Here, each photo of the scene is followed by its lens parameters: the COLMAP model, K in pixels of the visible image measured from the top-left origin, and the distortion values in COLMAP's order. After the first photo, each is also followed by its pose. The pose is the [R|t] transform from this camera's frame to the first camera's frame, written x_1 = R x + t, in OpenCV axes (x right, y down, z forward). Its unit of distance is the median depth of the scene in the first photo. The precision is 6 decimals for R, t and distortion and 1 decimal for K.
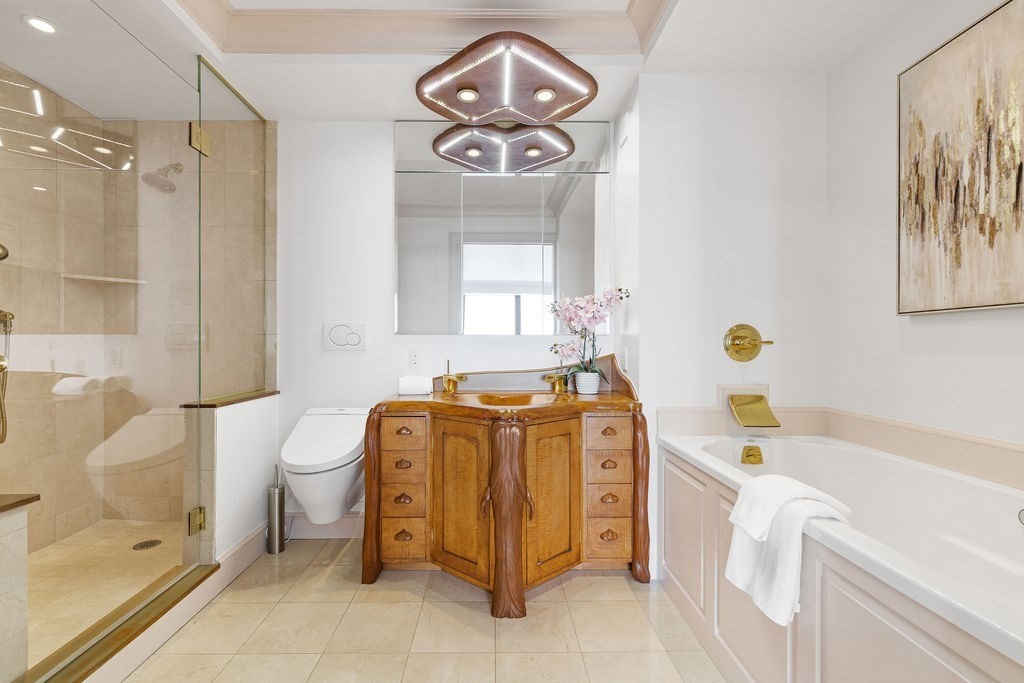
lens RADIAL K [[433.4, 0, 508.8], [0, 433.4, 342.9], [0, 0, 1]] dist [0.000324, -0.000134]
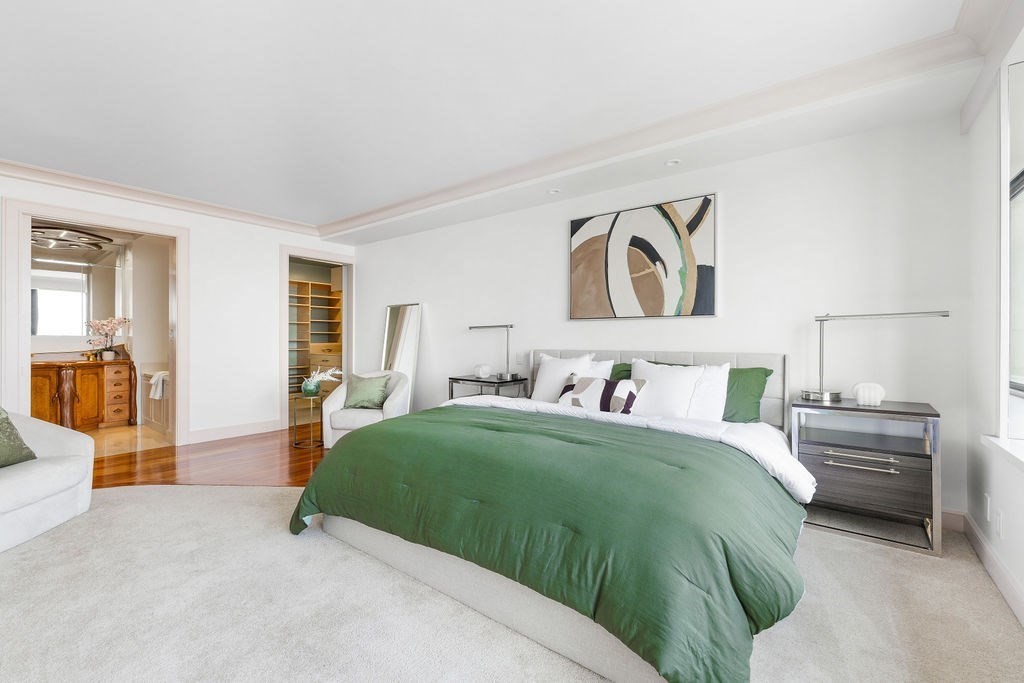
lens RADIAL K [[433.4, 0, 508.5], [0, 433.4, 338.9], [0, 0, 1]] dist [0.000324, -0.000134]
pose [[0.628980, 0.001538, 0.777420, -0.336139], [0.000916, 0.999996, -0.002719, 0.006906], [-0.777421, 0.002423, 0.628976, -2.580293]]
